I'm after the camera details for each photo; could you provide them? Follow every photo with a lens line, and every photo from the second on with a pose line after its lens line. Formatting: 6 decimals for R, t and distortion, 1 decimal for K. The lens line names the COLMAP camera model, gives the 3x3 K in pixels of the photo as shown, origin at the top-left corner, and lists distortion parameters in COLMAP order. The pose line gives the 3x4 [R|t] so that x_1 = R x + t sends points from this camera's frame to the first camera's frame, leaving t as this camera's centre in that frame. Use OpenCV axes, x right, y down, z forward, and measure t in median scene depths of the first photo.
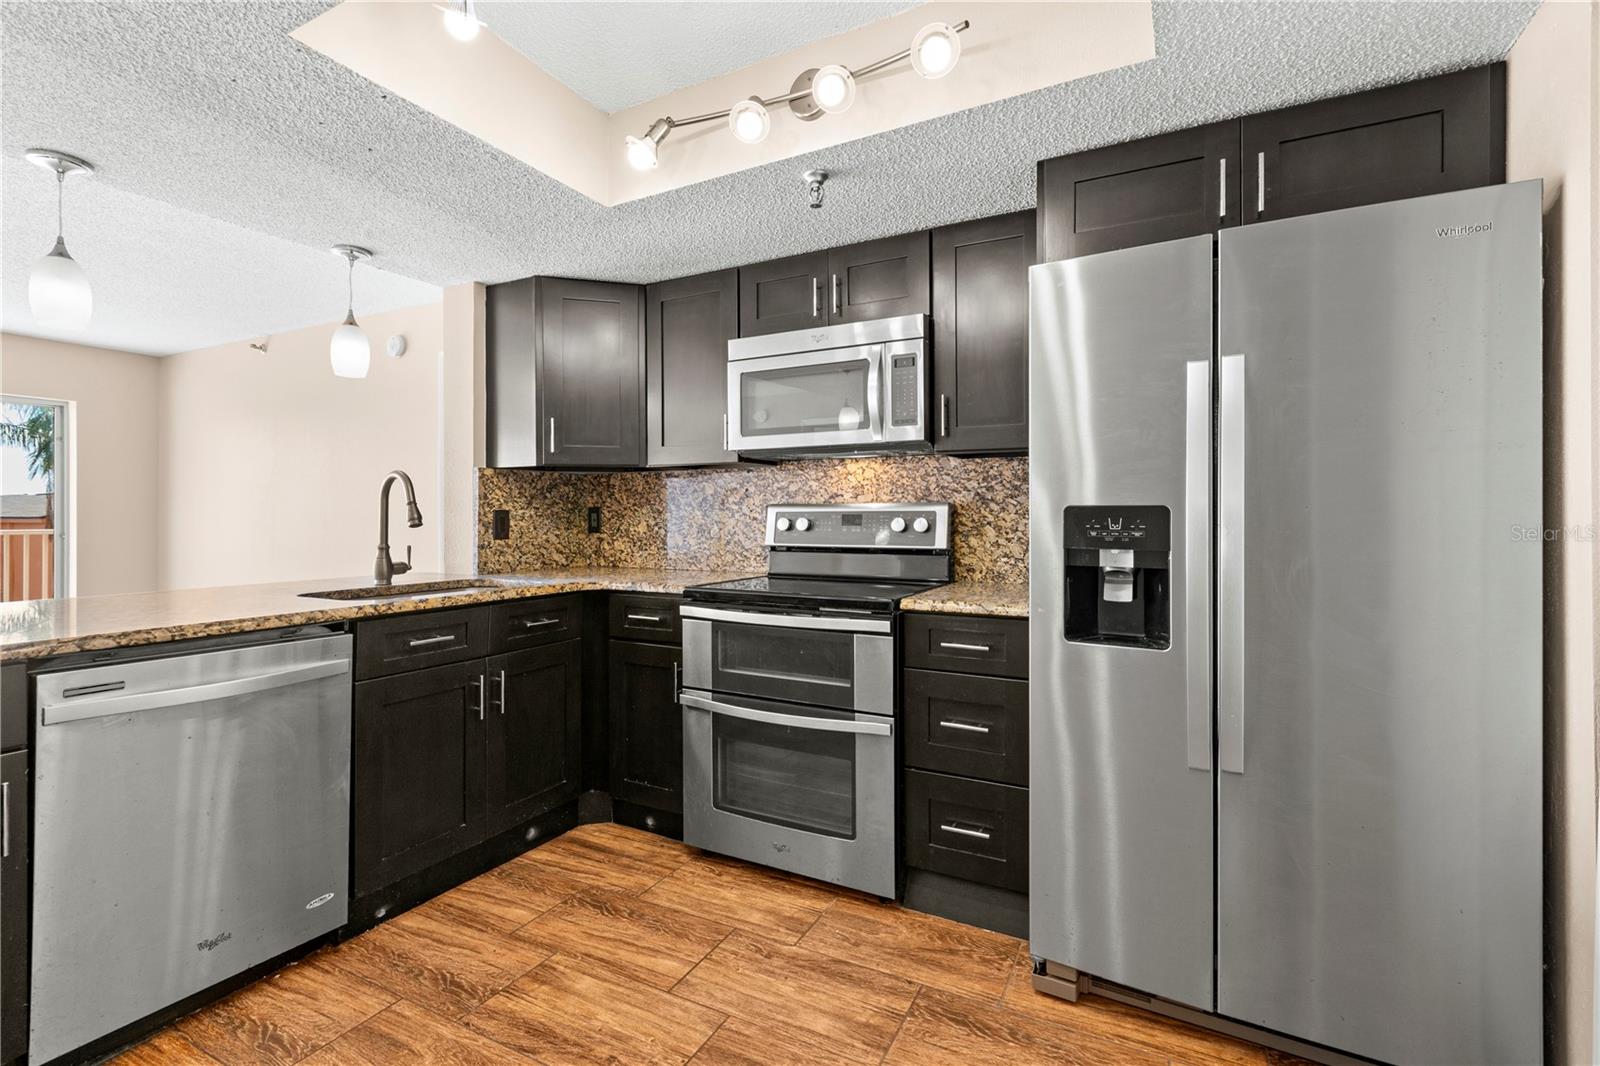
lens RADIAL K [[719.9, 0, 808.1], [0, 719.9, 516.8], [0, 0, 1]] dist [0.001846, -0.001898]
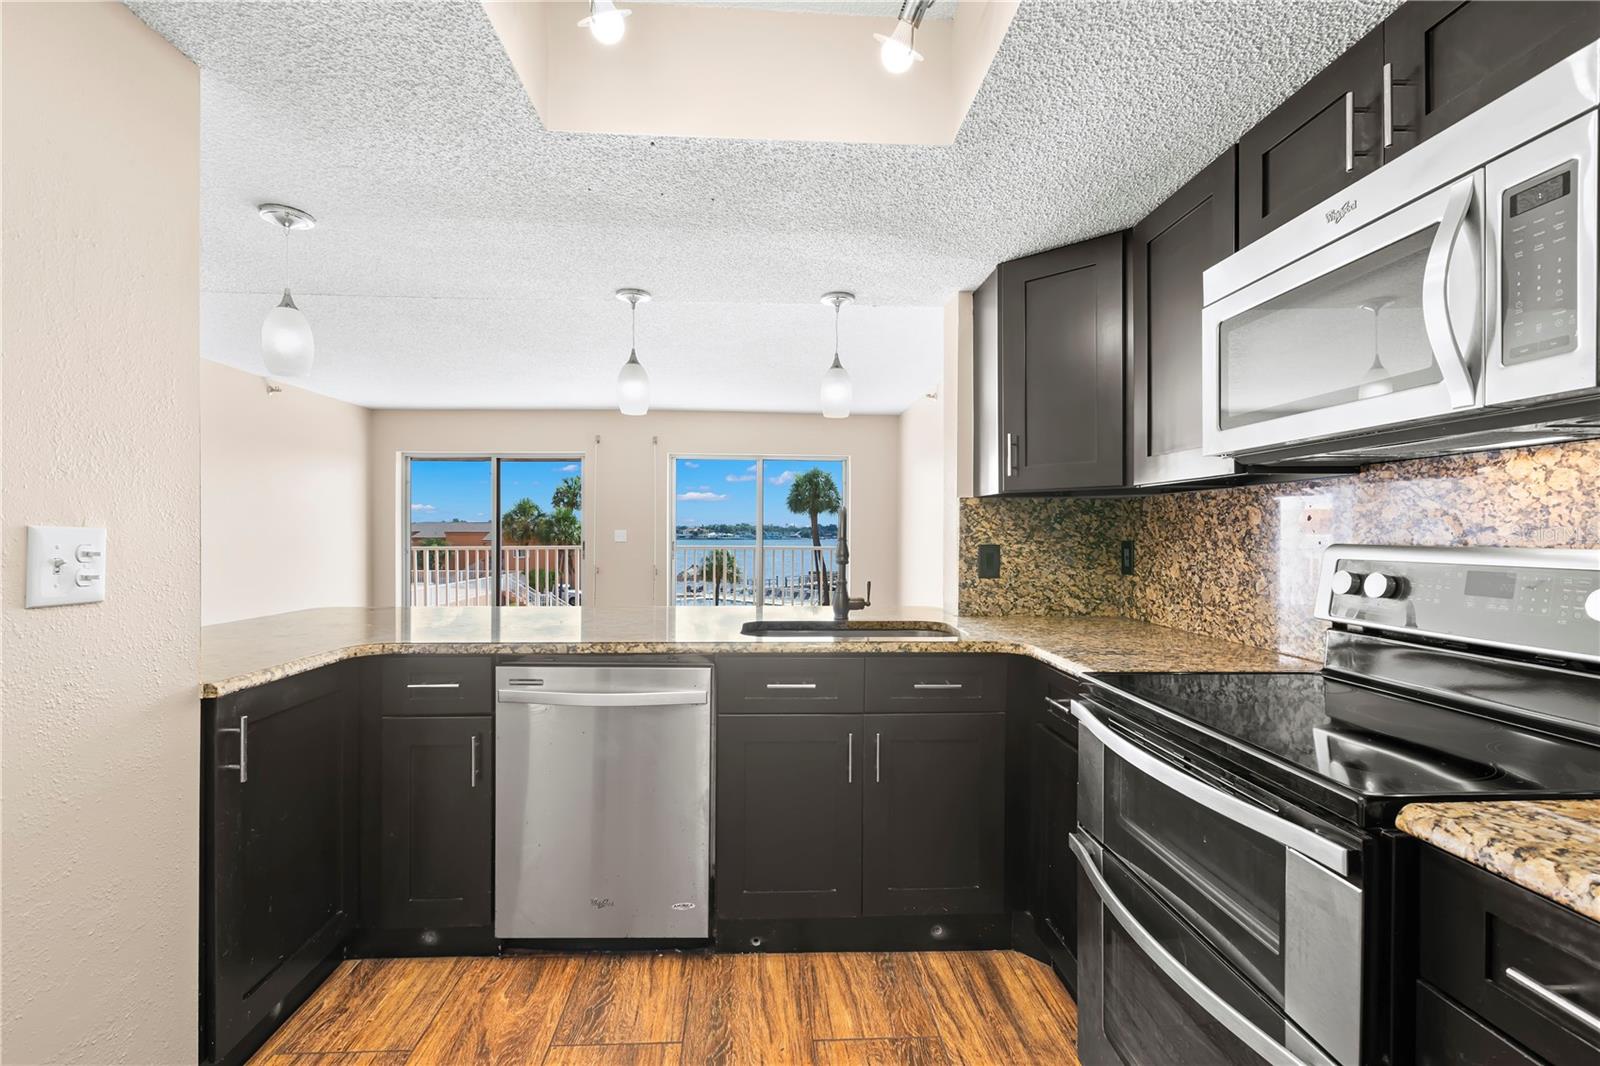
lens RADIAL K [[719.9, 0, 807.8], [0, 719.9, 540.4], [0, 0, 1]] dist [0.001846, -0.001898]
pose [[0.509429, 0.015077, -0.860380, 0.252306], [-0.007780, 0.999886, 0.012915, -0.028352], [0.860477, 0.000114, 0.509489, 0.430486]]
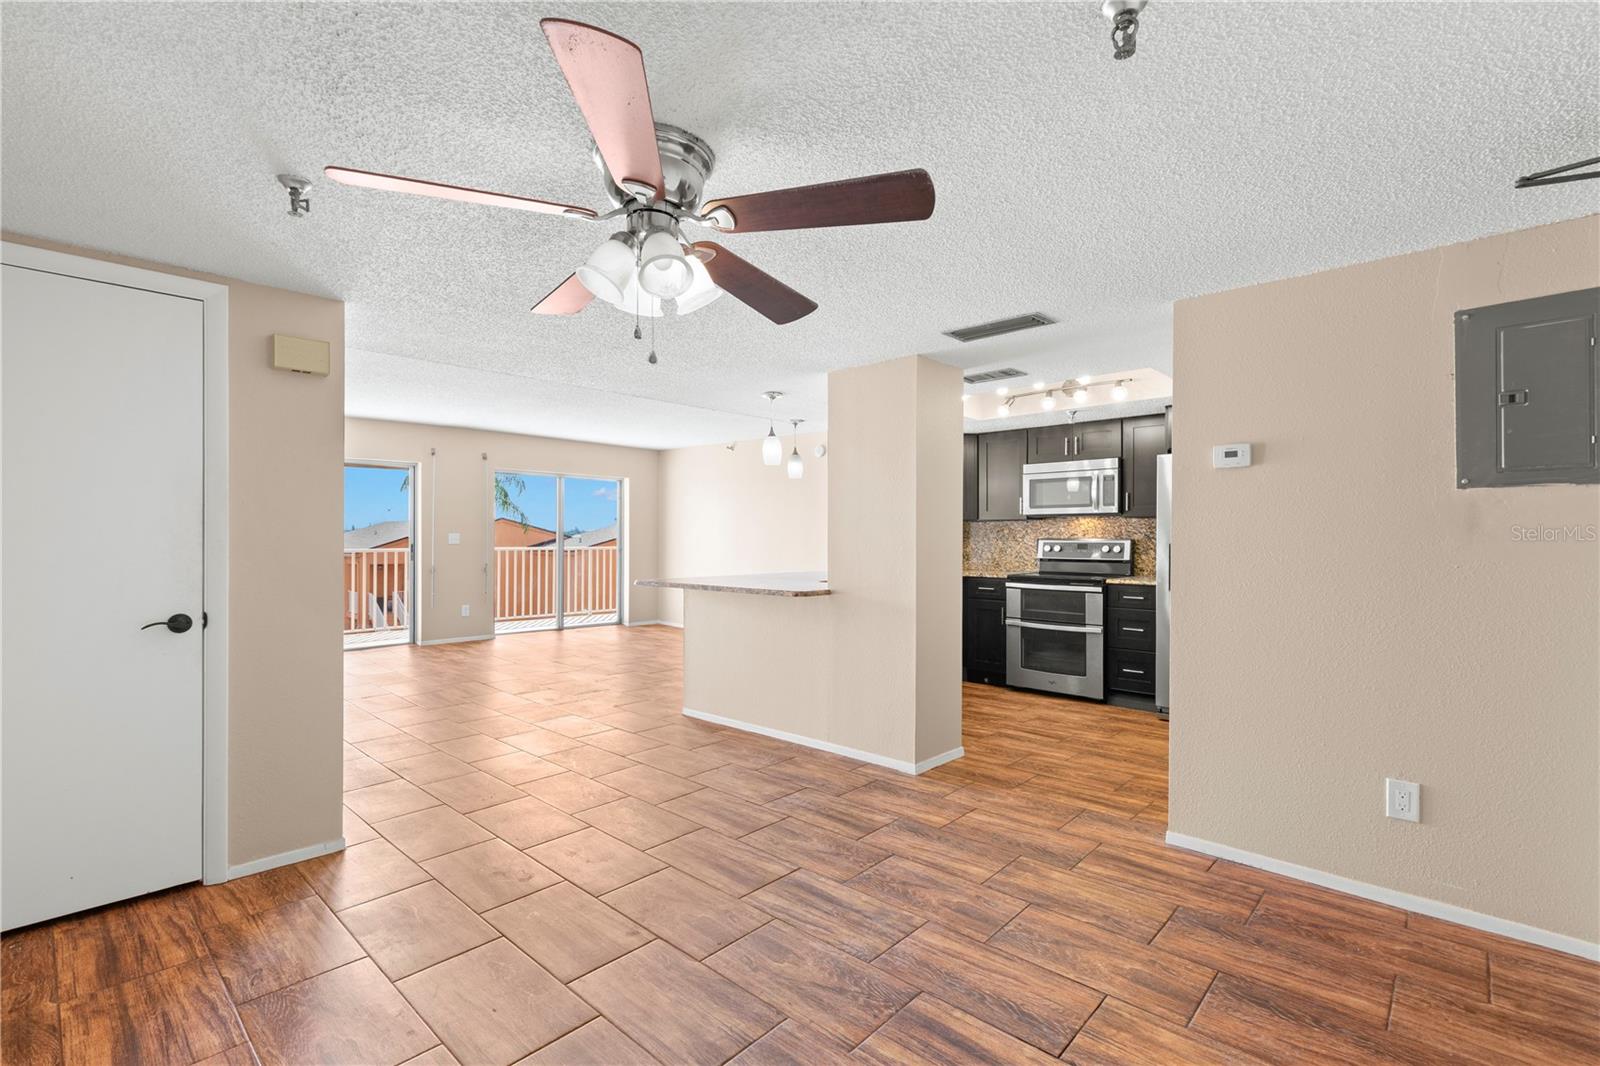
lens RADIAL K [[719.9, 0, 797.5], [0, 719.9, 538.5], [0, 0, 1]] dist [0.001846, -0.001898]
pose [[0.959356, 0.005352, -0.282149, -0.159848], [-0.006354, 0.999976, -0.002636, -0.009392], [0.282128, 0.004321, 0.959367, -1.393092]]
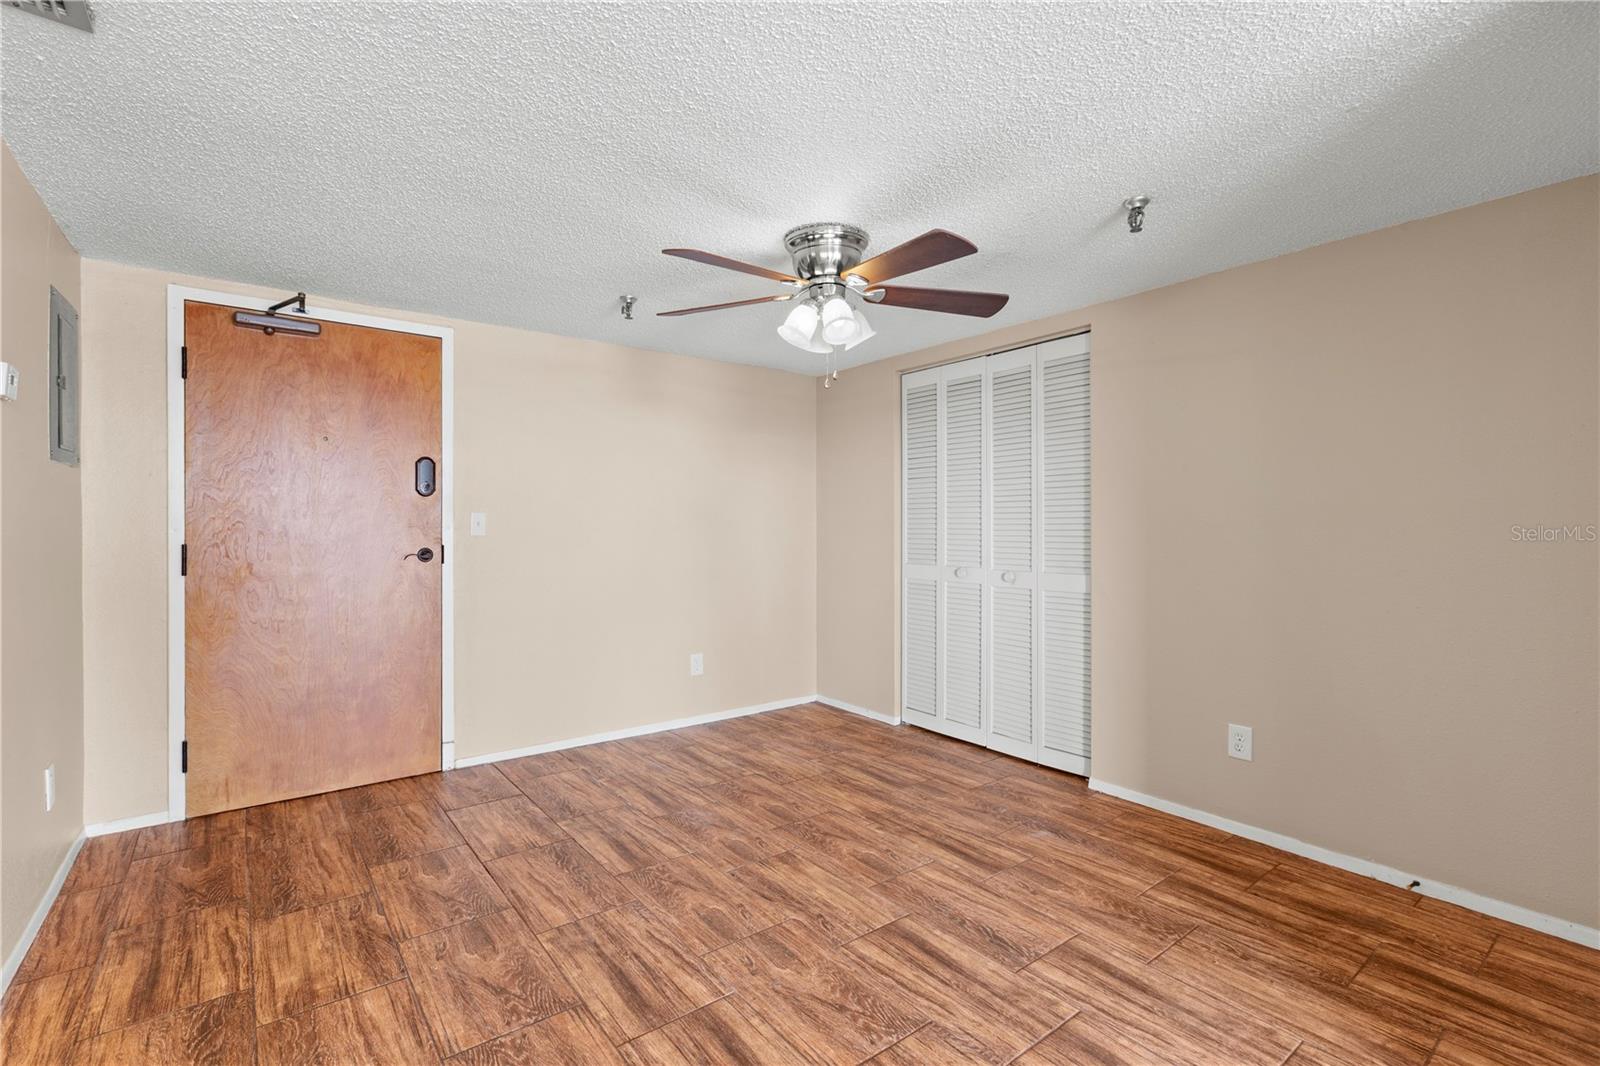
lens RADIAL K [[719.9, 0, 799.4], [0, 719.9, 522.3], [0, 0, 1]] dist [0.001846, -0.001898]
pose [[-0.905730, 0.007298, 0.423793, -0.854292], [0.005543, 0.999970, -0.005375, 0.009246], [-0.423820, -0.002519, -0.905743, 0.099817]]
